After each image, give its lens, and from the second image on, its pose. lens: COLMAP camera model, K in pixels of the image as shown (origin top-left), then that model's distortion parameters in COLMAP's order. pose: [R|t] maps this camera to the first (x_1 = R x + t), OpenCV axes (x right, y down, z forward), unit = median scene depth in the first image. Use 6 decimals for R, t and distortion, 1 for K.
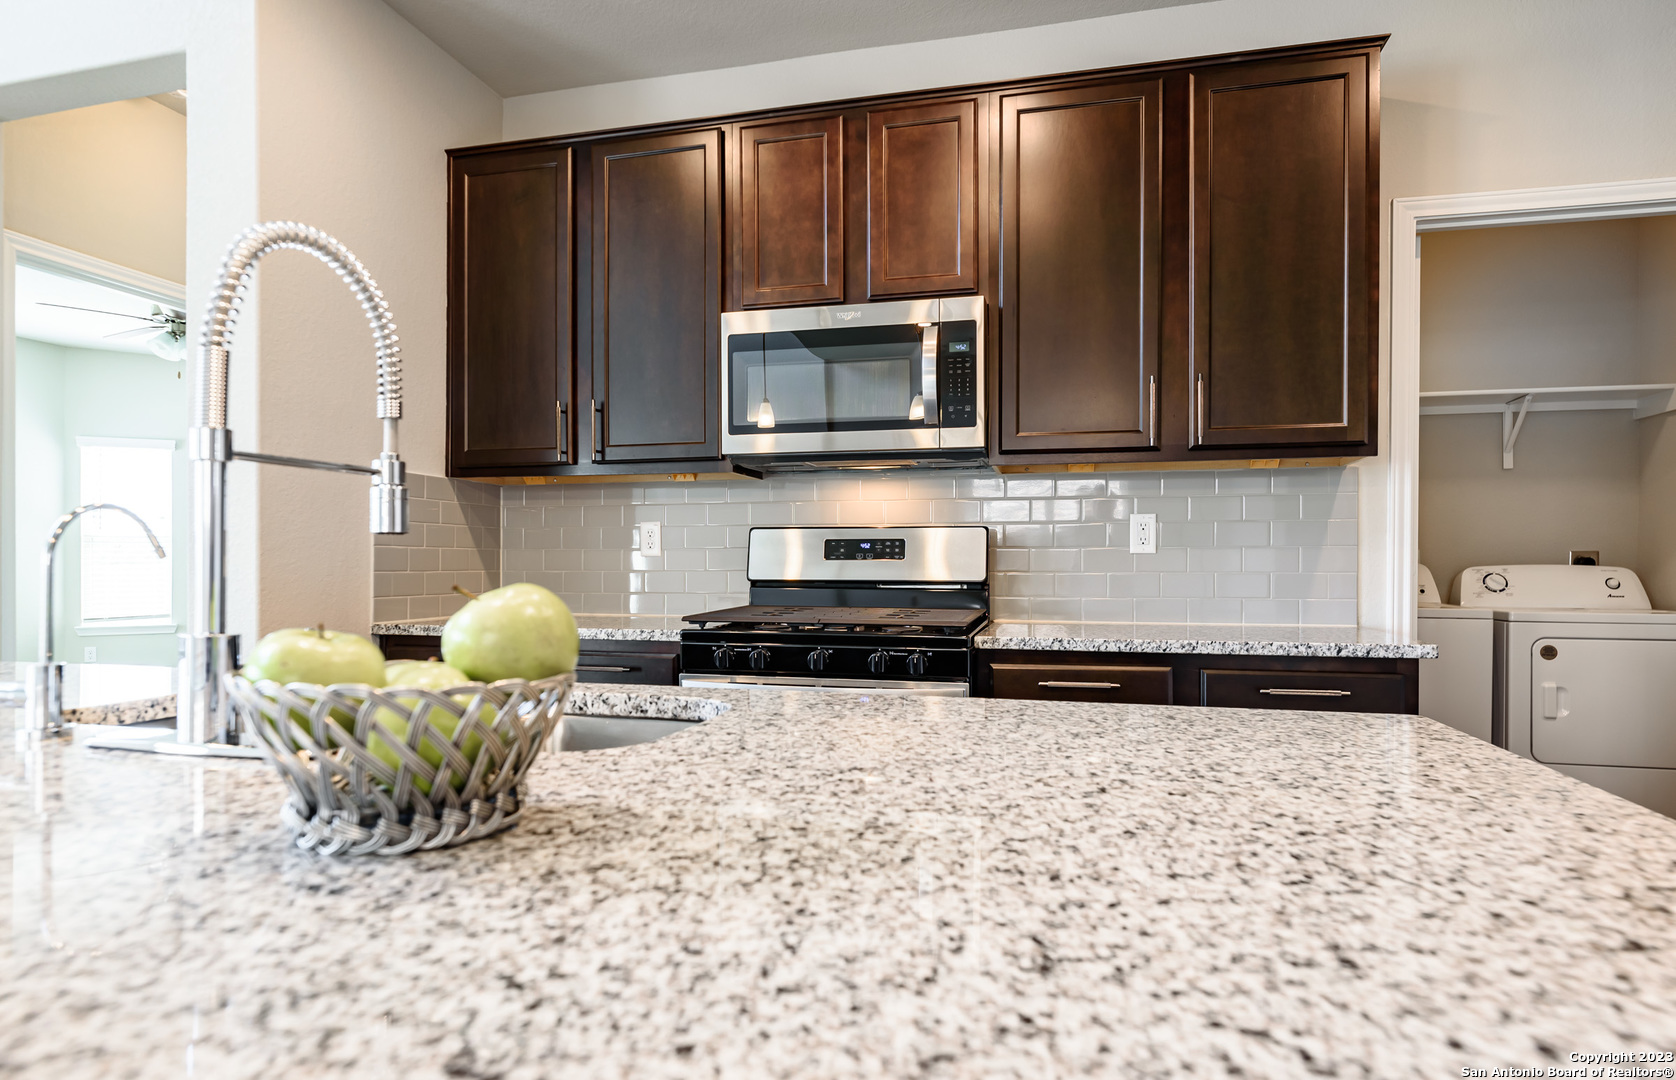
lens RADIAL K [[979.5, 0, 753.6], [0, 979.5, 571.4], [0, 0, 1]] dist [-0.002416, -0.000100]
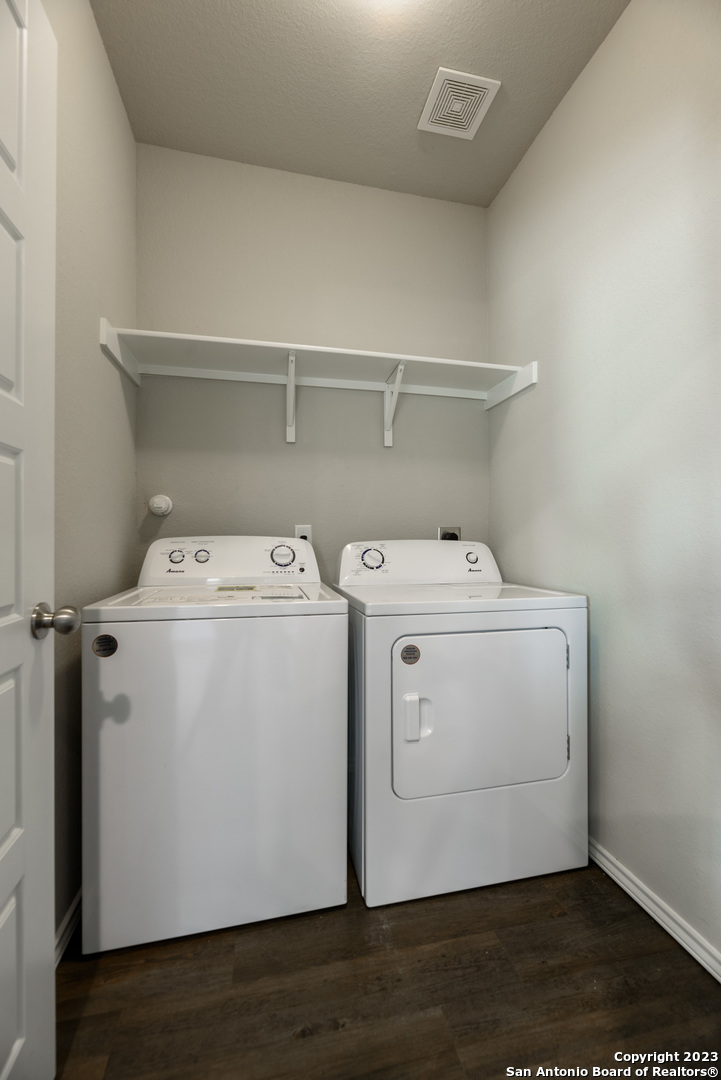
lens RADIAL K [[430.4, 0, 360.5], [0, 430.4, 540.0], [0, 0, 1]] dist [0.000836, -0.000132]
pose [[0.887439, -0.000151, 0.460925, 0.788978], [0.008463, 0.999837, -0.015967, -0.000605], [-0.460848, 0.018070, 0.887295, 0.908979]]
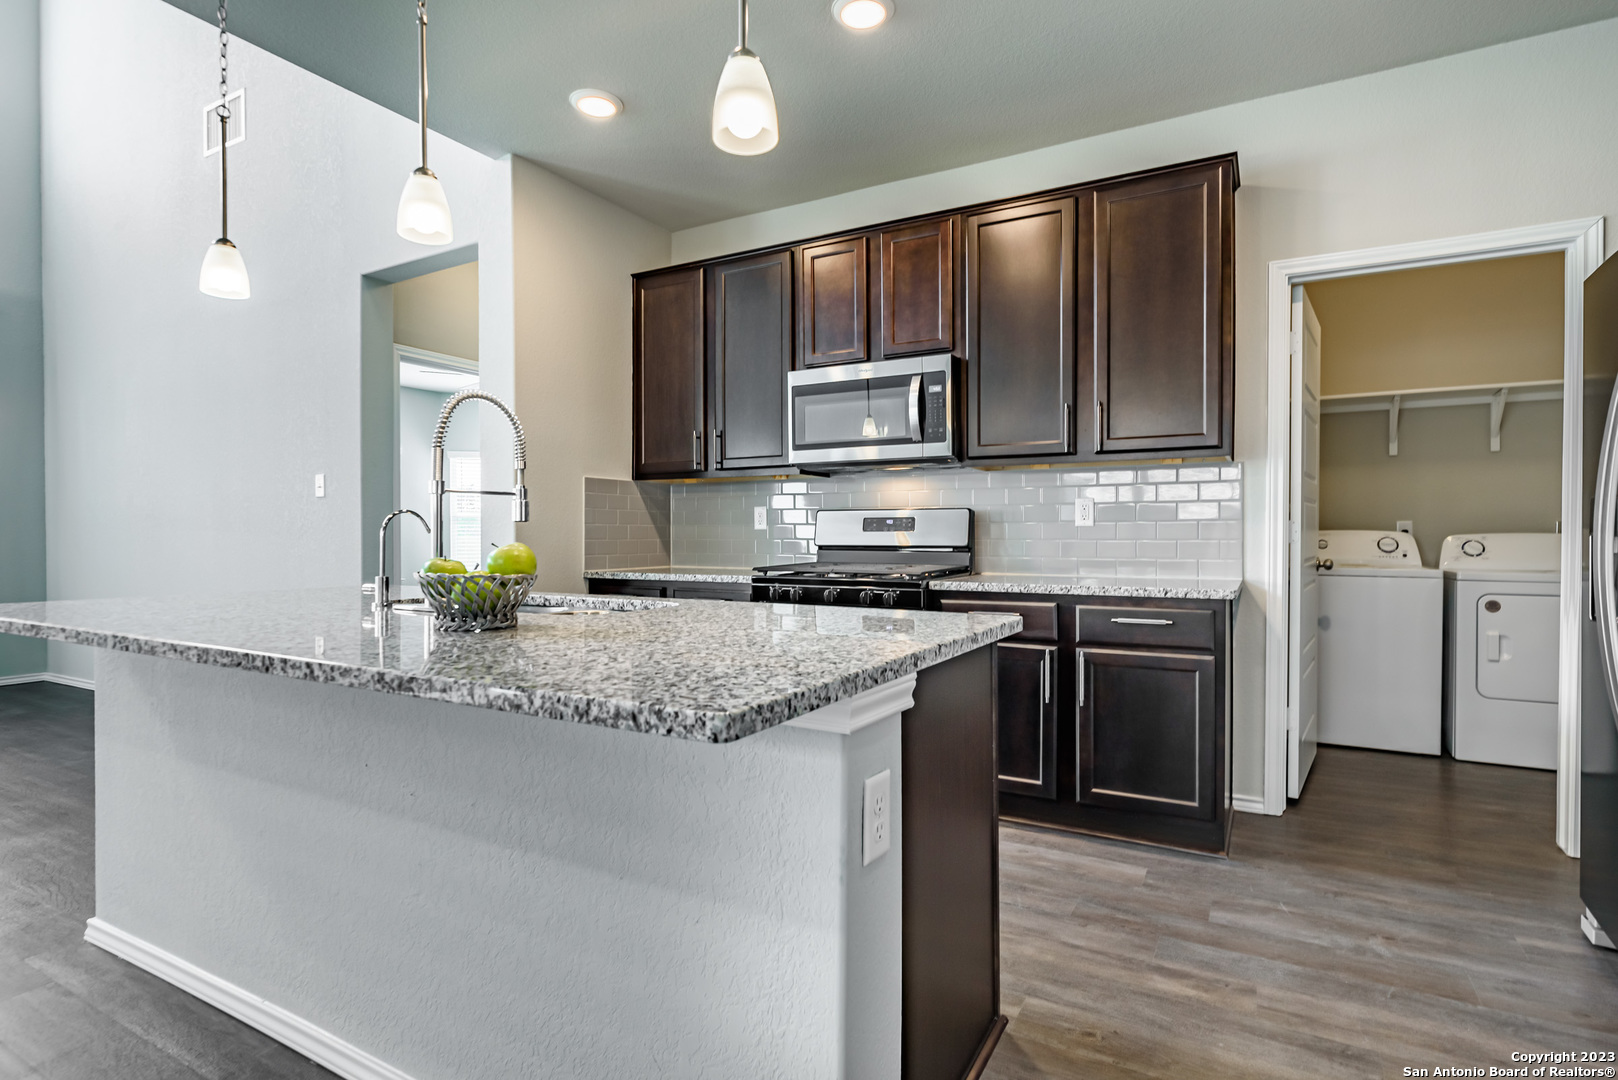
lens RADIAL K [[841.8, 0, 762.1], [0, 841.8, 541.8], [0, 0, 1]] dist [0.011616, -0.022884]
pose [[0.964498, -0.000426, -0.264089, 0.277076], [0.000793, 0.999999, 0.001283, 0.001870], [0.264088, -0.001447, 0.964498, -0.289505]]
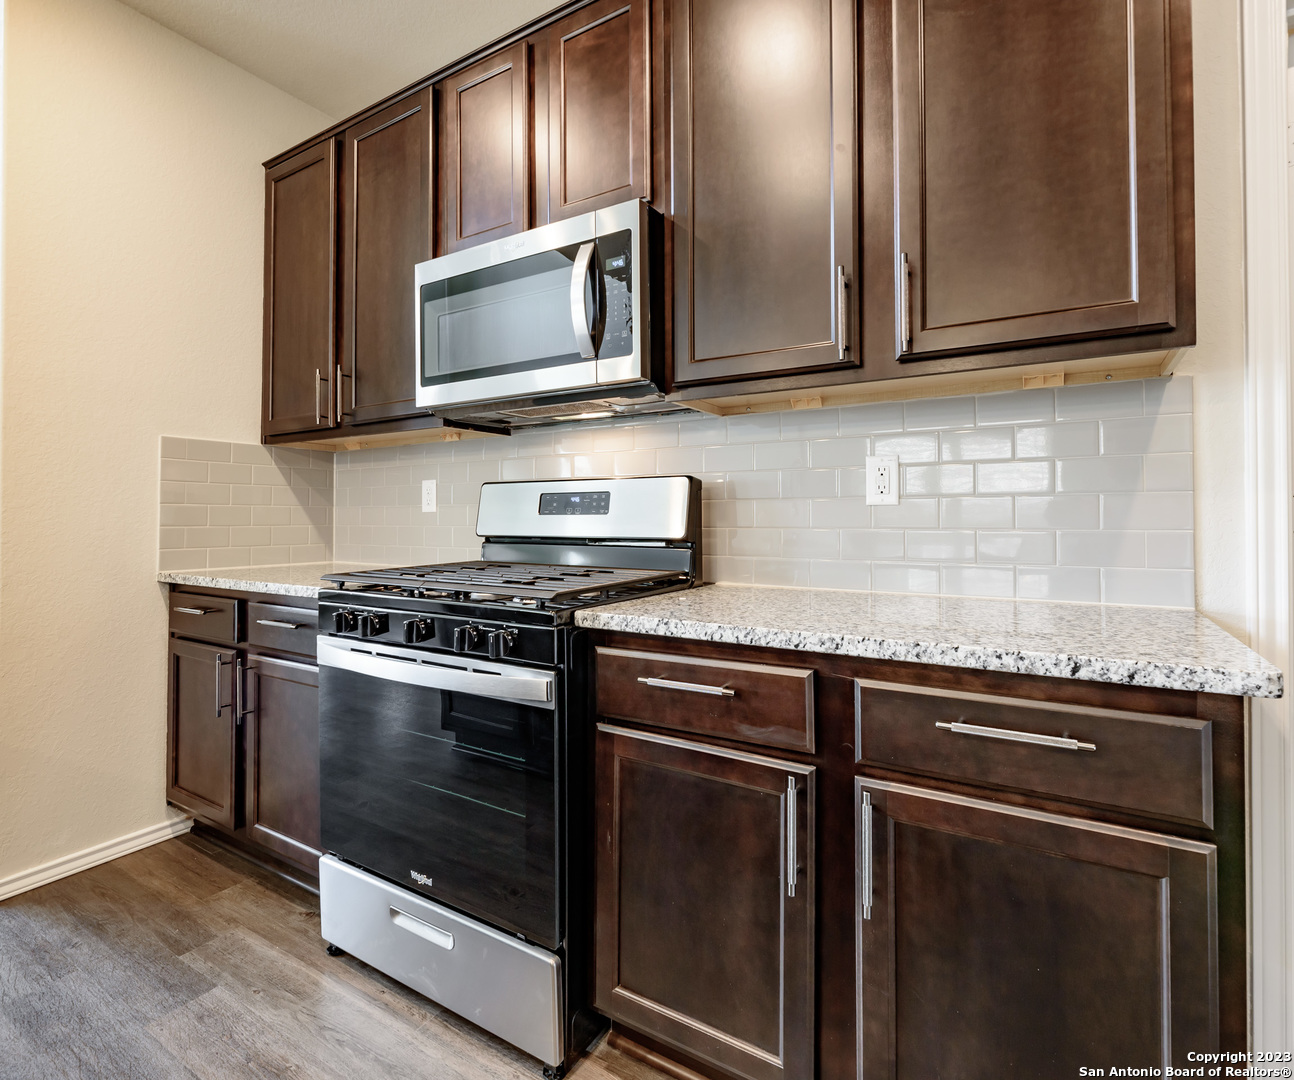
lens RADIAL K [[658.3, 0, 629.8], [0, 658.3, 508.0], [0, 0, 1]] dist [-0.000478, -0.000239]
pose [[0.956499, -0.006786, -0.291658, 0.364633], [-0.000400, 0.999698, -0.024572, -0.002946], [0.291736, 0.023620, 0.956207, 0.435684]]
